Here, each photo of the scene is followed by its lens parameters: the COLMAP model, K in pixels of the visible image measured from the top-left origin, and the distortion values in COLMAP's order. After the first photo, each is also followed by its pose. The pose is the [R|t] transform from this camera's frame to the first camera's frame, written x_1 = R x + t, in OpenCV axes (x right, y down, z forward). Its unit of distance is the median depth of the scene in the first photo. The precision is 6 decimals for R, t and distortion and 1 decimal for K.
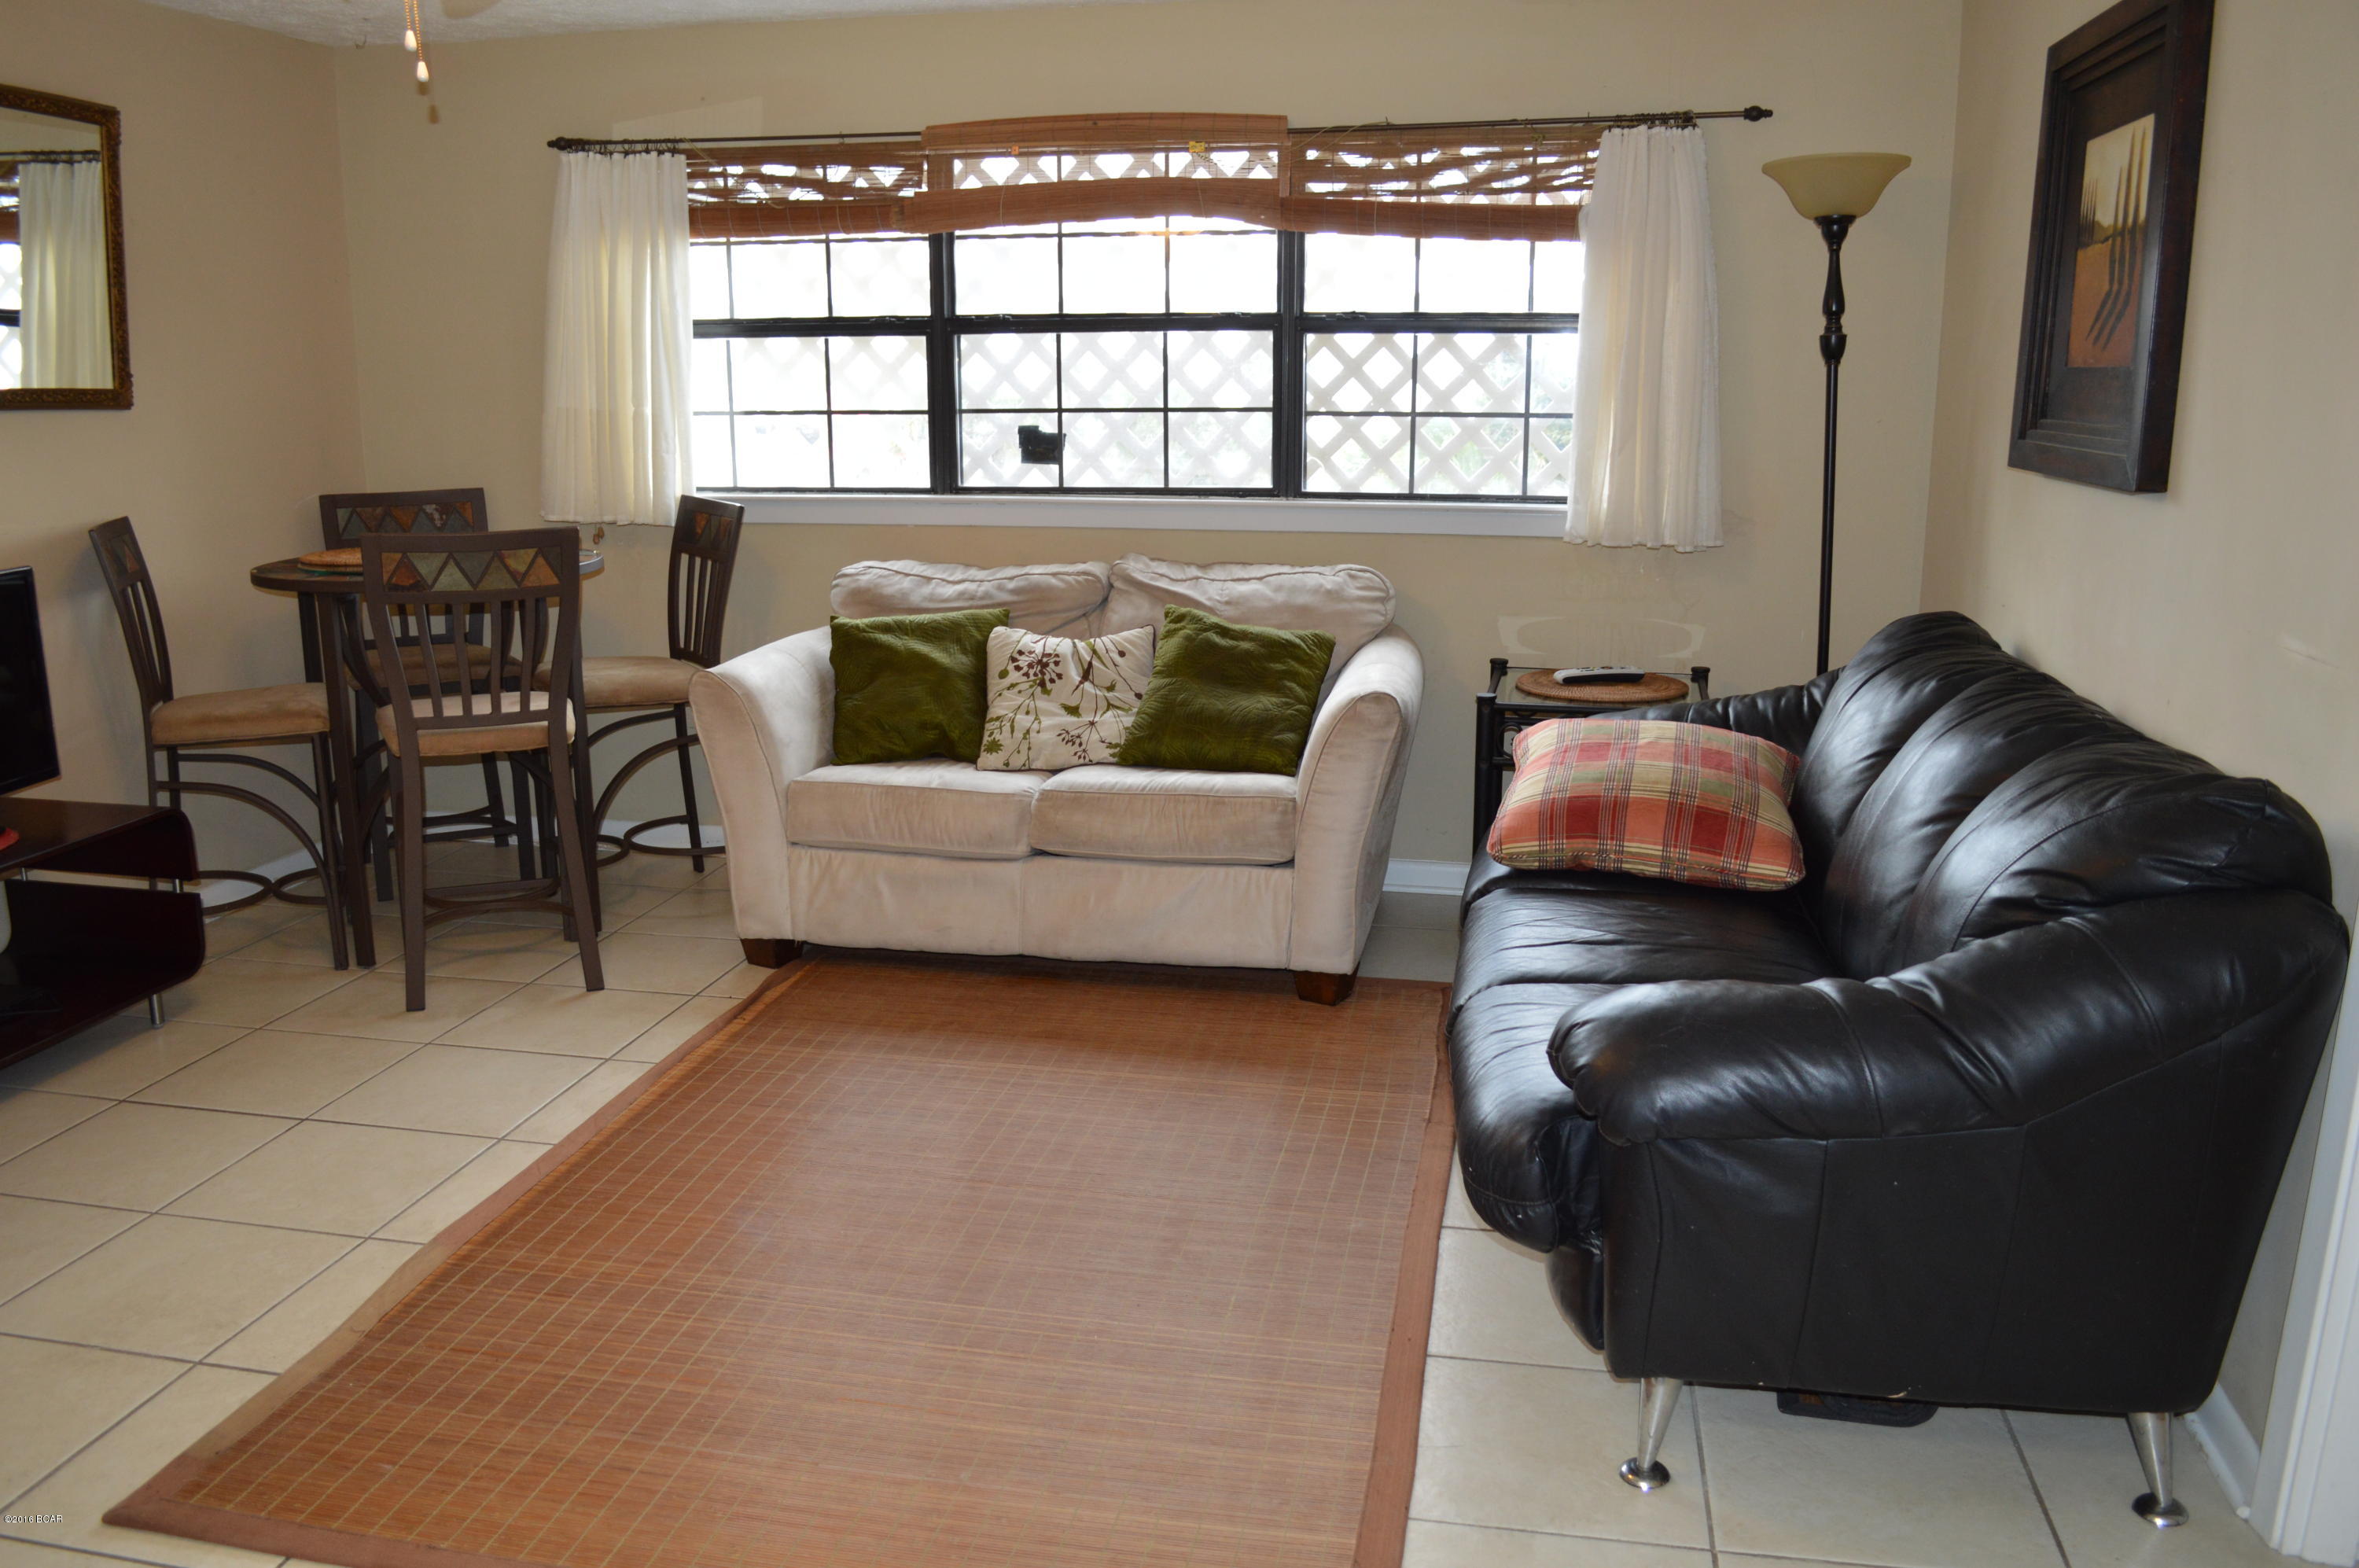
lens RADIAL K [[1849.5, 0, 1180.5], [0, 1849.5, 780.6], [0, 0, 1]] dist [-0.071669, -0.002791]
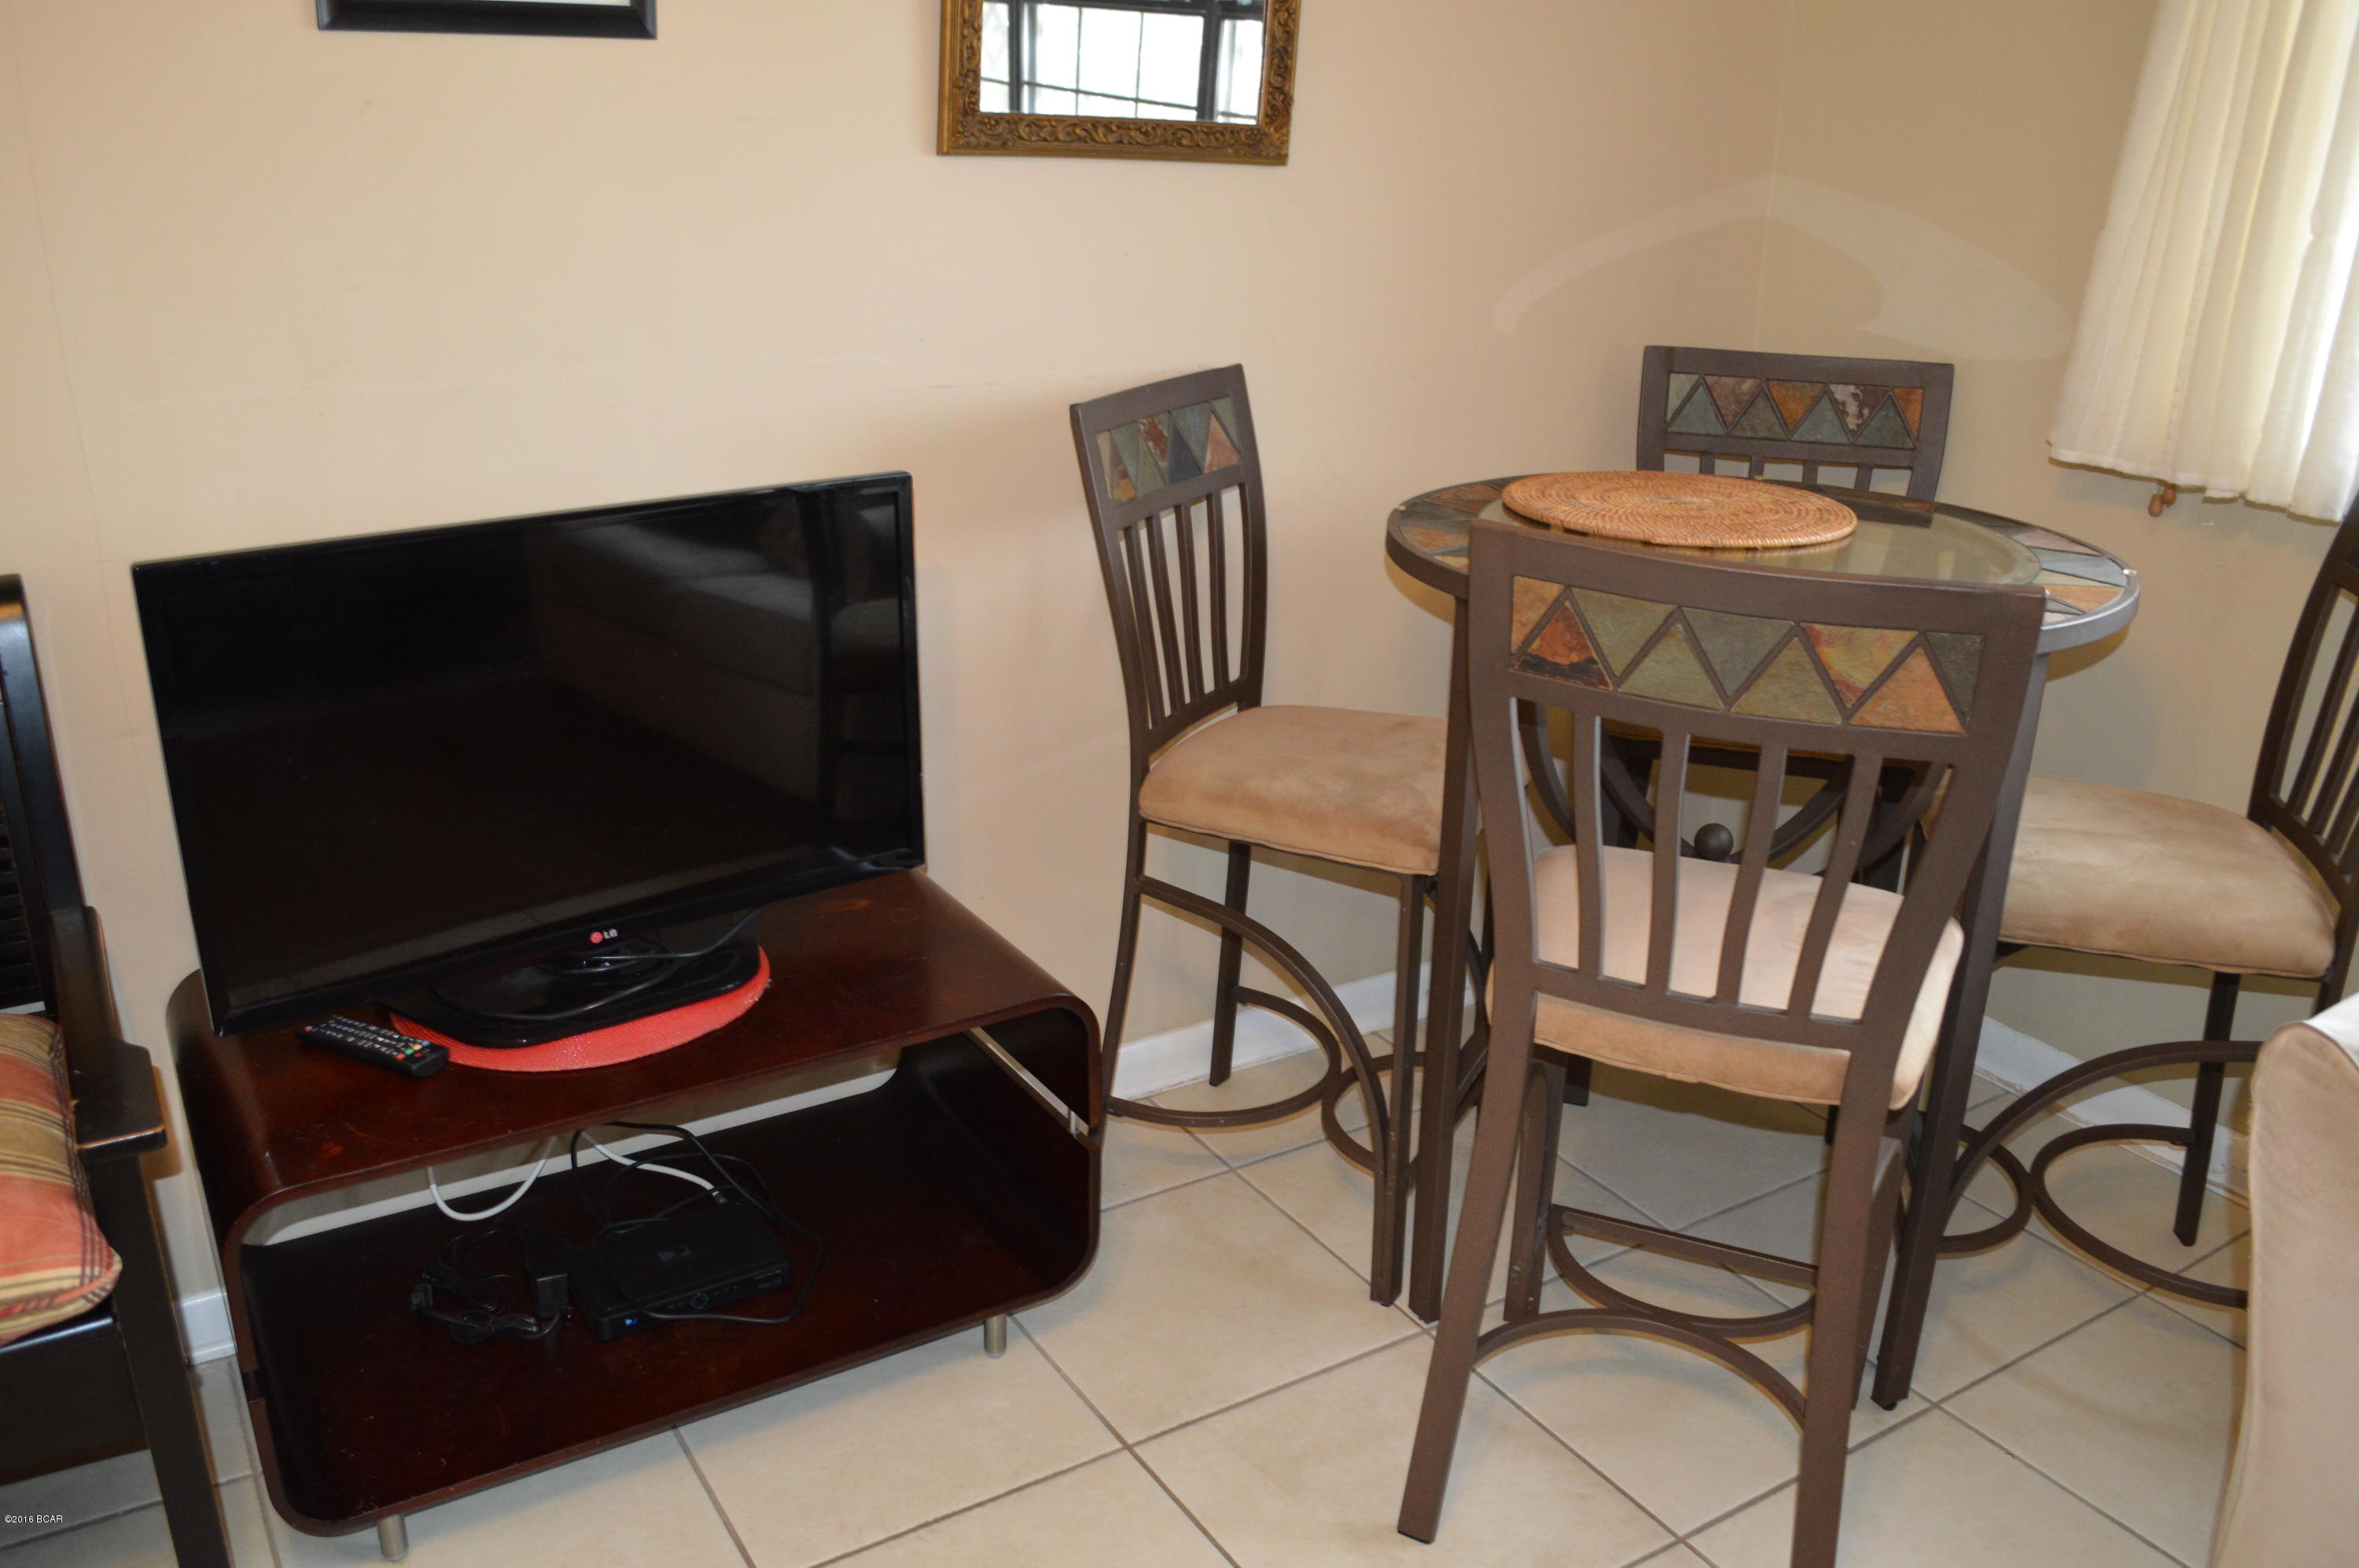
lens RADIAL K [[1849.5, 0, 1180.3], [0, 1849.5, 799.1], [0, 0, 1]] dist [-0.071669, -0.002791]
pose [[0.676554, 0.270400, -0.684951, -0.185125], [-0.180785, 0.962667, 0.201465, -0.133091], [0.713856, -0.012473, 0.700181, 0.612234]]
